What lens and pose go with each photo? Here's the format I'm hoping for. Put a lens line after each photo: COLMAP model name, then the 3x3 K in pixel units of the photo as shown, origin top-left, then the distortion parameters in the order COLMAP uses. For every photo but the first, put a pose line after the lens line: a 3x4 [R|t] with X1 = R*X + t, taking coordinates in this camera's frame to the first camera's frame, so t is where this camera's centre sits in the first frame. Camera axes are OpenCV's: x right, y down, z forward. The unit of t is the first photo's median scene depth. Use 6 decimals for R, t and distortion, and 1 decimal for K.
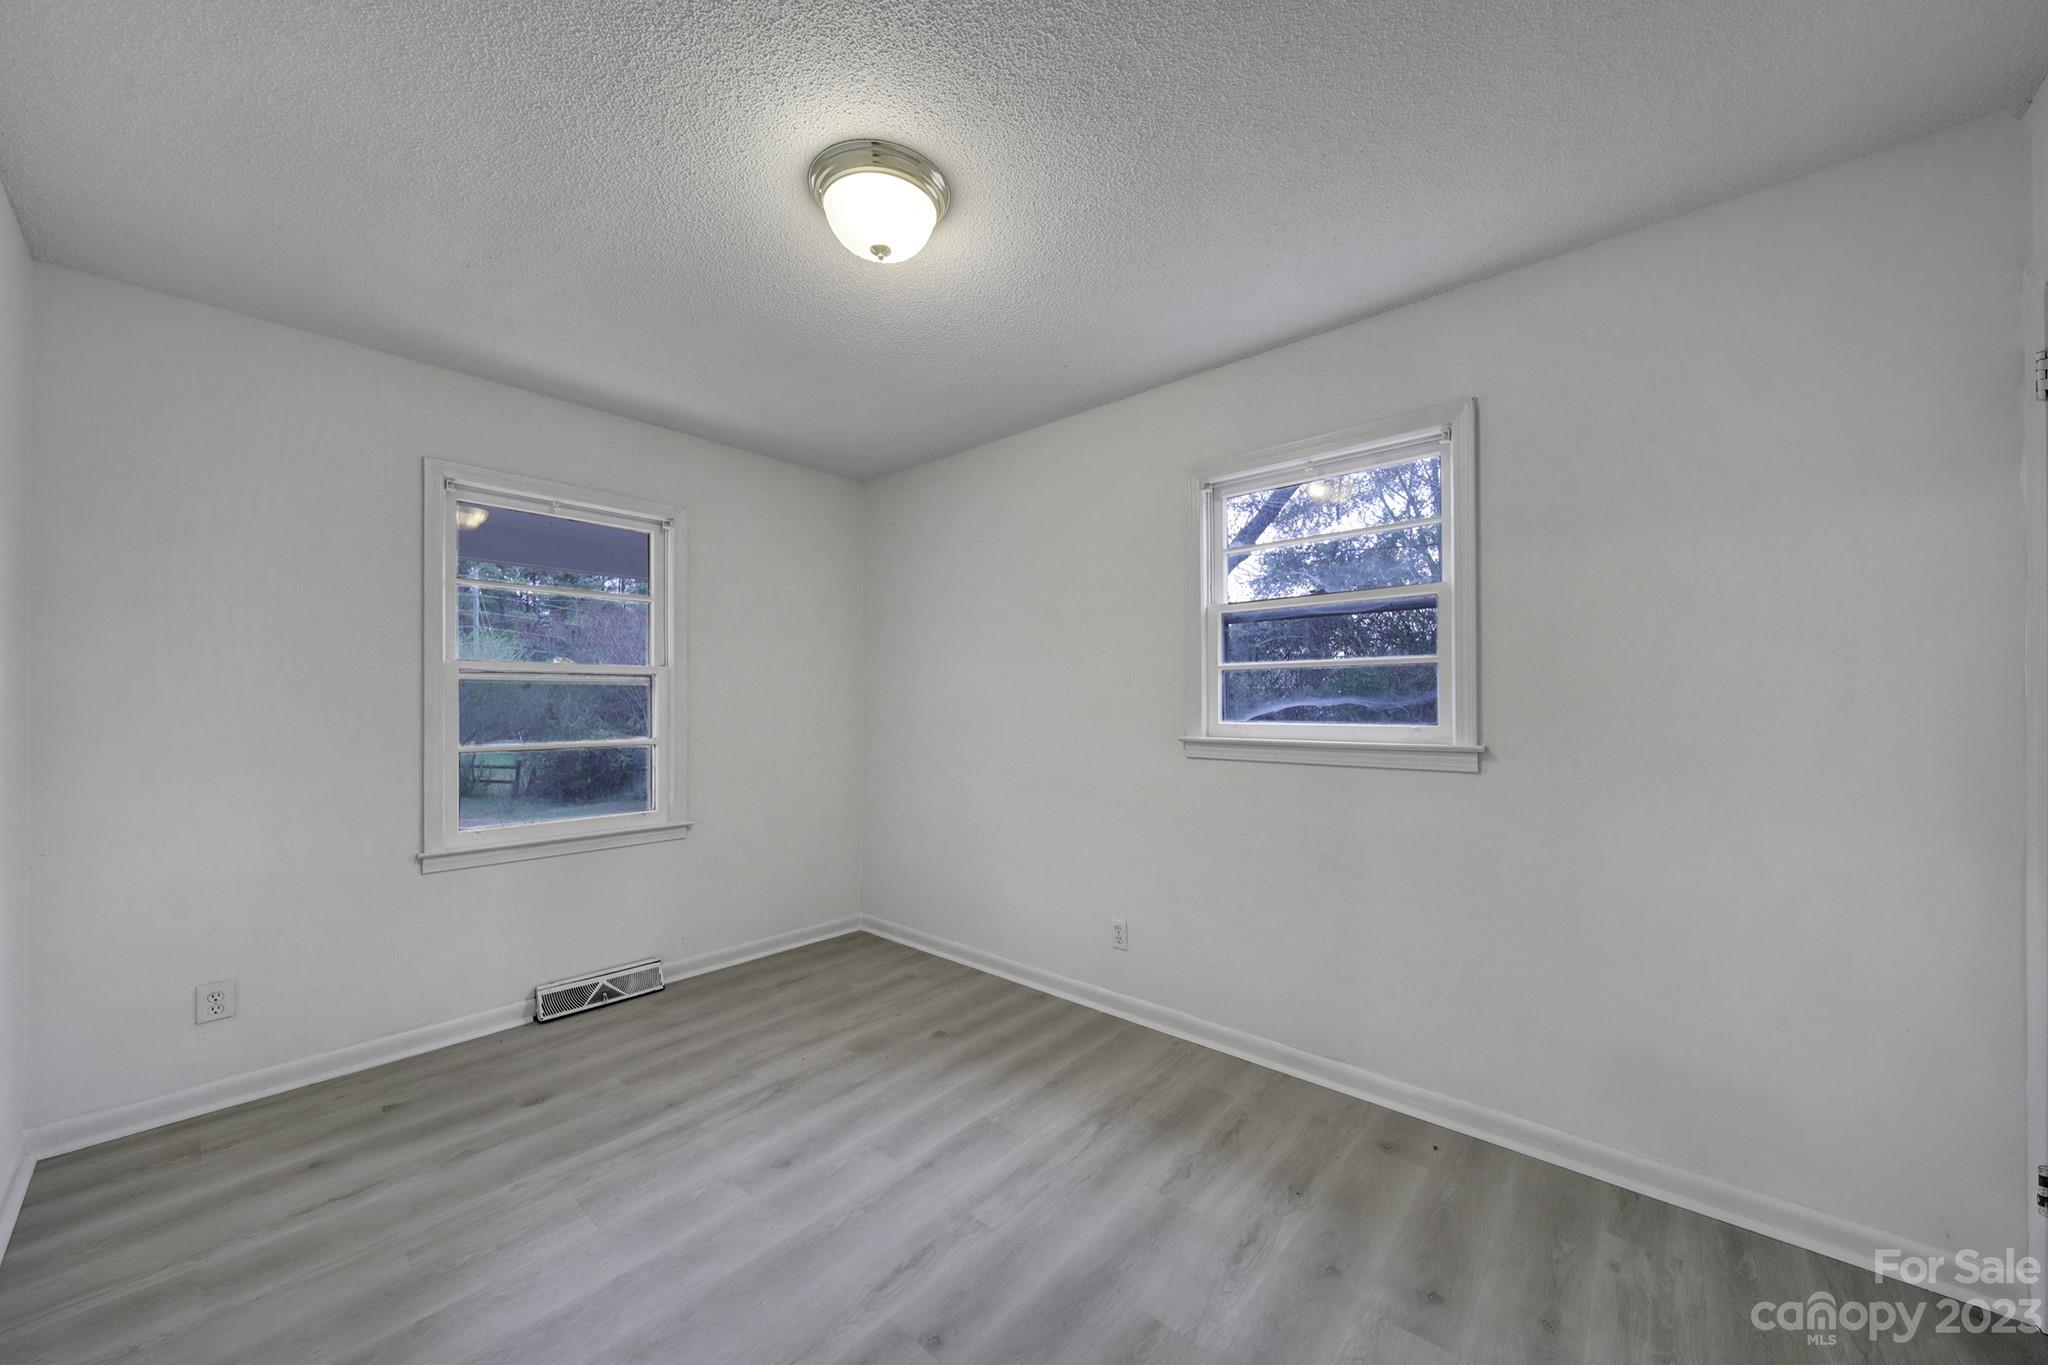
lens RADIAL K [[729.5, 0, 1024.3], [0, 729.5, 685.1], [0, 0, 1]] dist [-0.002512, -0.000141]
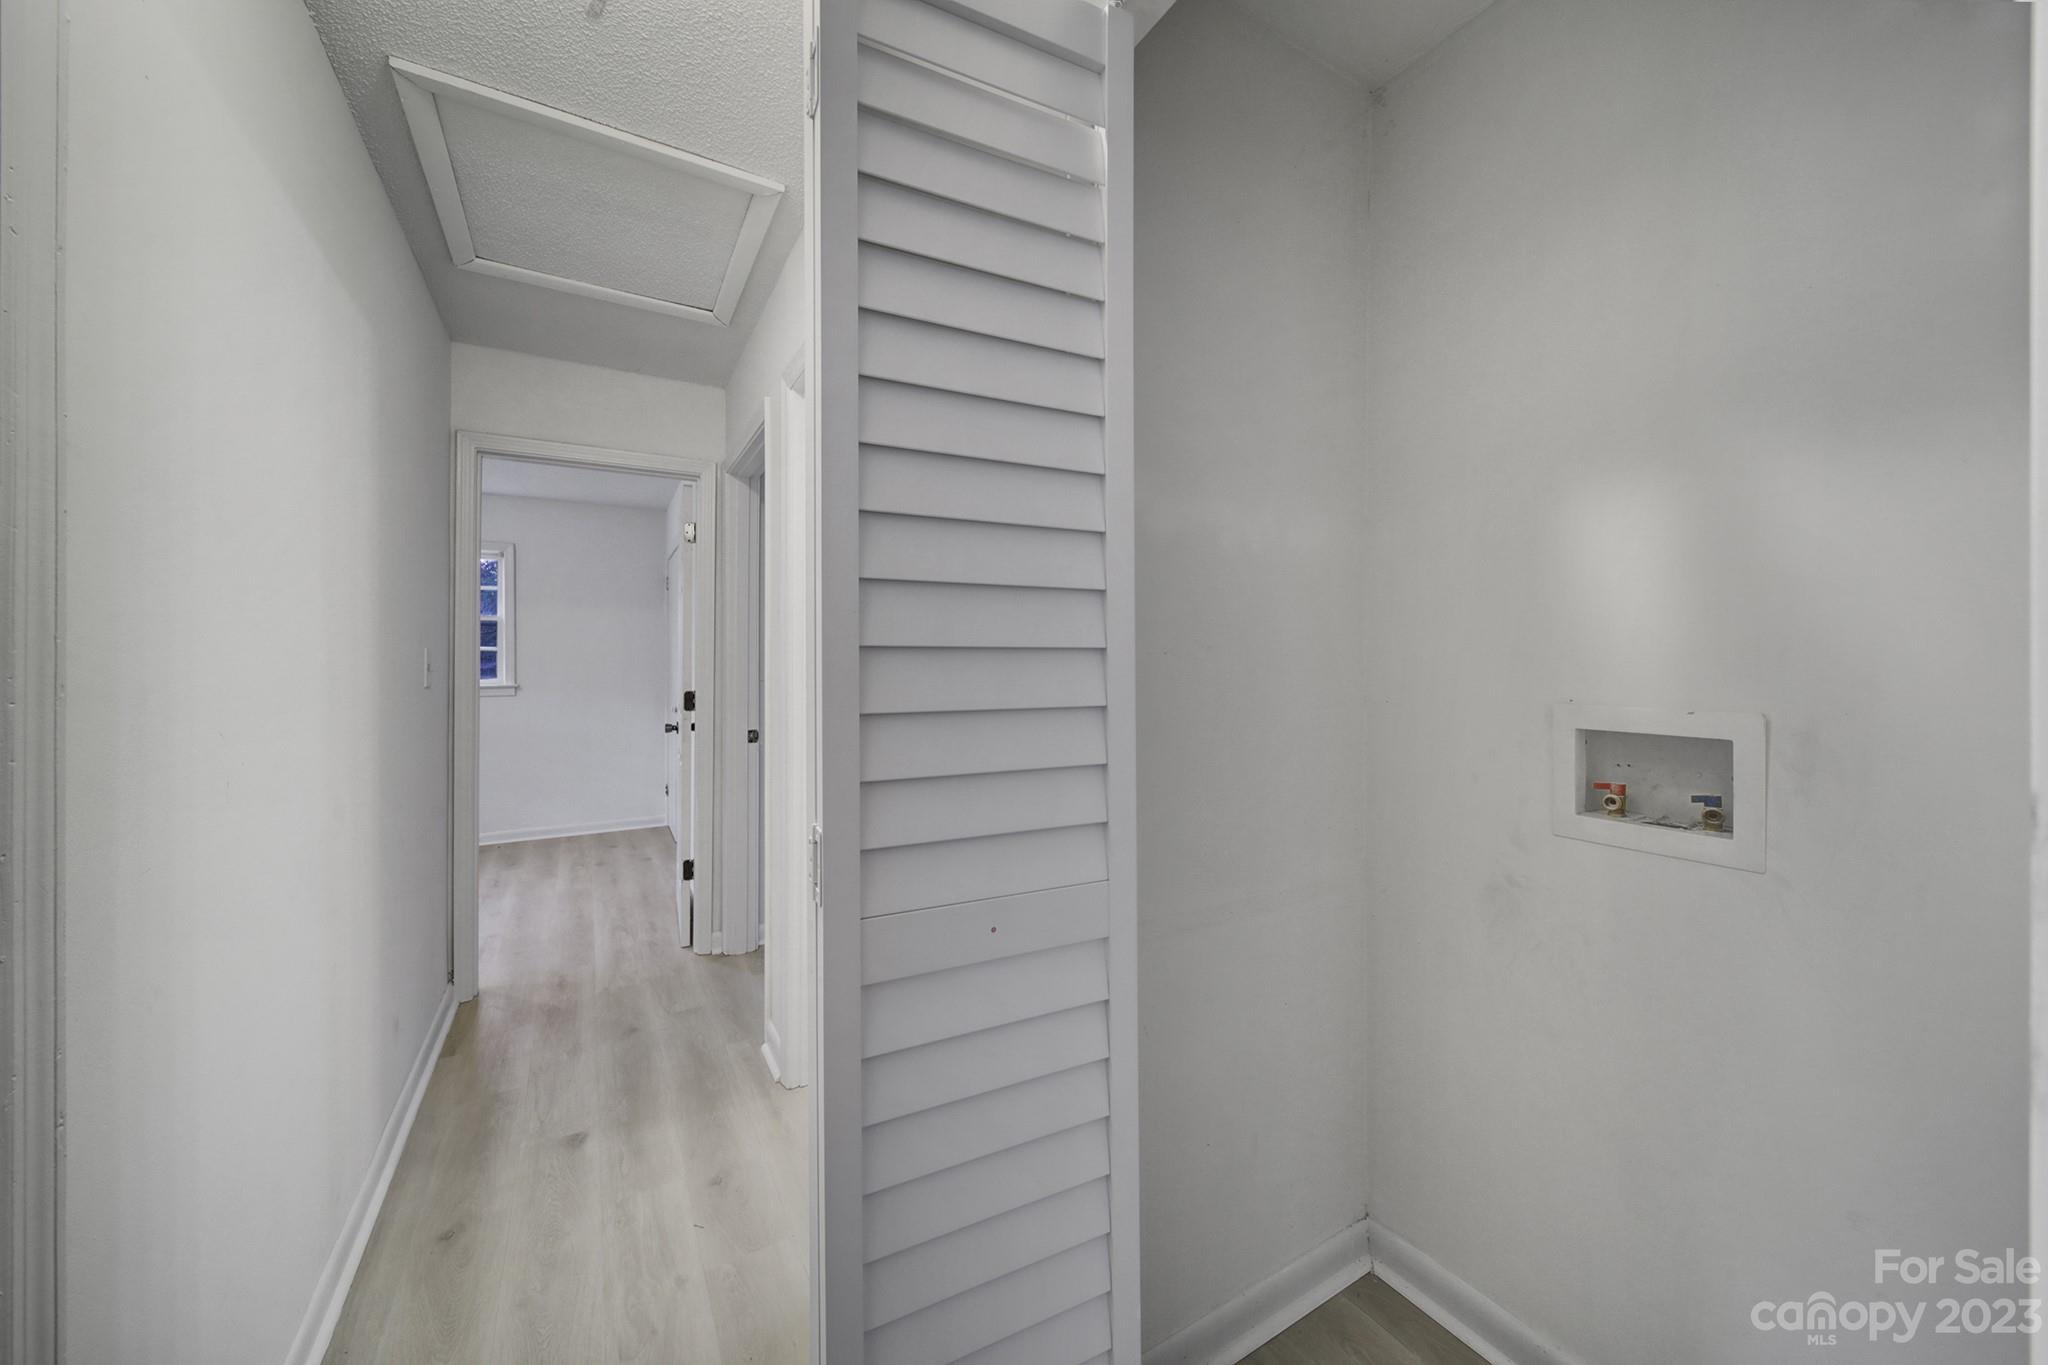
lens RADIAL K [[729.5, 0, 1032.1], [0, 729.5, 676.3], [0, 0, 1]] dist [-0.002512, -0.000141]
pose [[0.388606, -0.005021, 0.921390, -0.980901], [-0.007061, 0.999940, 0.008427, 0.021274], [-0.921377, -0.009781, 0.388547, -1.589241]]
